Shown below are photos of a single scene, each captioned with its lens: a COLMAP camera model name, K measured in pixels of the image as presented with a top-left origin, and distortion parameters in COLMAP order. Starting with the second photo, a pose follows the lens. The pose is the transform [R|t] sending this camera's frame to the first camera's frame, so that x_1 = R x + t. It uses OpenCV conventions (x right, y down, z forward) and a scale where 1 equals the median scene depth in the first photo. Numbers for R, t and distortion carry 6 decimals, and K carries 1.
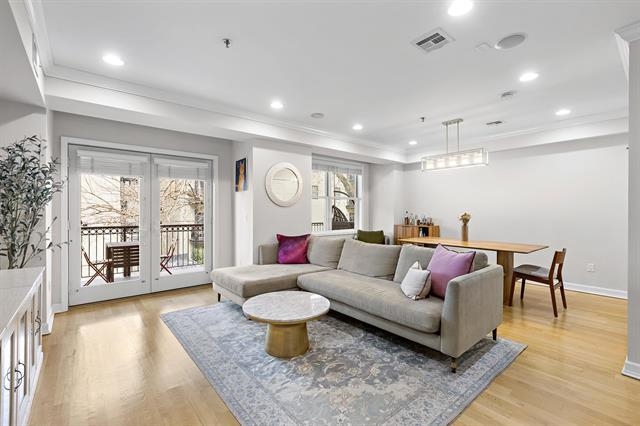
lens RADIAL K [[288.9, 0, 318.8], [0, 288.9, 211.6], [0, 0, 1]] dist [0.007736, 0.000172]
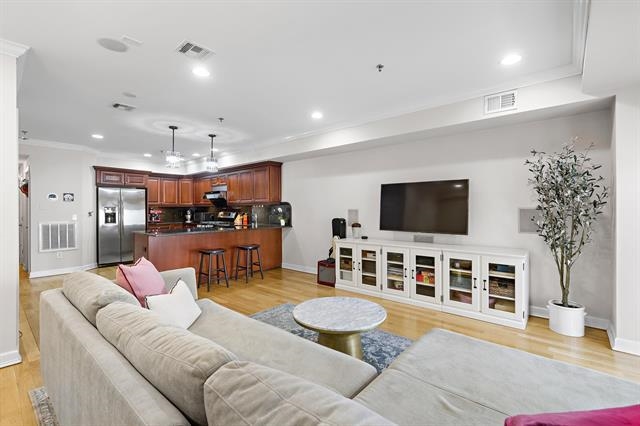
lens RADIAL K [[288.9, 0, 319.7], [0, 288.9, 209.4], [0, 0, 1]] dist [0.007736, 0.000172]
pose [[-0.987364, 0.002779, -0.158446, 0.071085], [0.002175, 0.999990, 0.003984, -0.010157], [0.158455, 0.003589, -0.987360, 1.369759]]
